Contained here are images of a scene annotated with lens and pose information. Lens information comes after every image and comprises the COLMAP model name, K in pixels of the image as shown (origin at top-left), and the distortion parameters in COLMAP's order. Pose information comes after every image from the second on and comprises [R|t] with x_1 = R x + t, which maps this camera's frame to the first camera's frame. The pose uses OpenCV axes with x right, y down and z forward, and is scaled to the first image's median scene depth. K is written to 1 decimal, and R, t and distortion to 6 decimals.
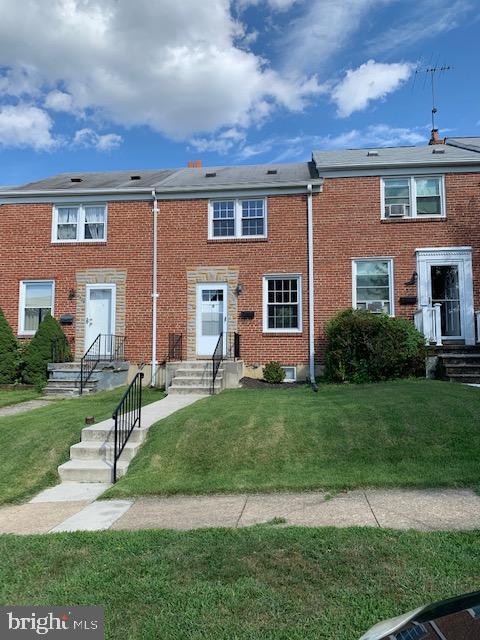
lens RADIAL K [[526.0, 0, 240.0], [0, 526.0, 320.0], [0, 0, 1]] dist [0.100482, -0.154100]
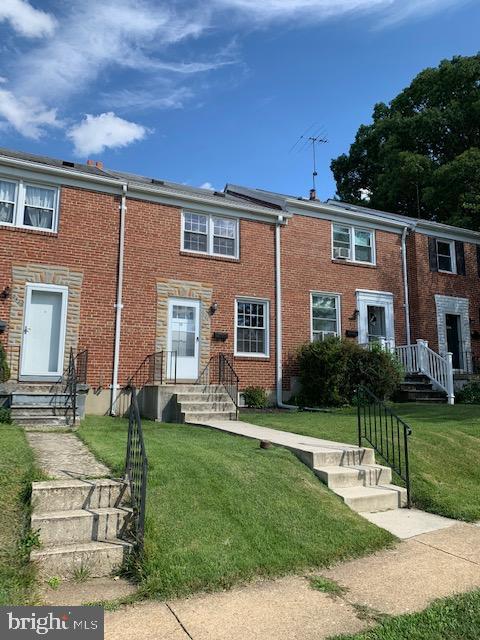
lens RADIAL K [[509.4, 0, 240.0], [0, 509.4, 320.0], [0, 0, 1]] dist [0.102377, -0.107143]
pose [[0.828391, 0.088486, 0.553118, -0.458248], [-0.042751, 0.994551, -0.095079, 0.045836], [-0.558517, 0.055117, 0.827660, 0.218120]]
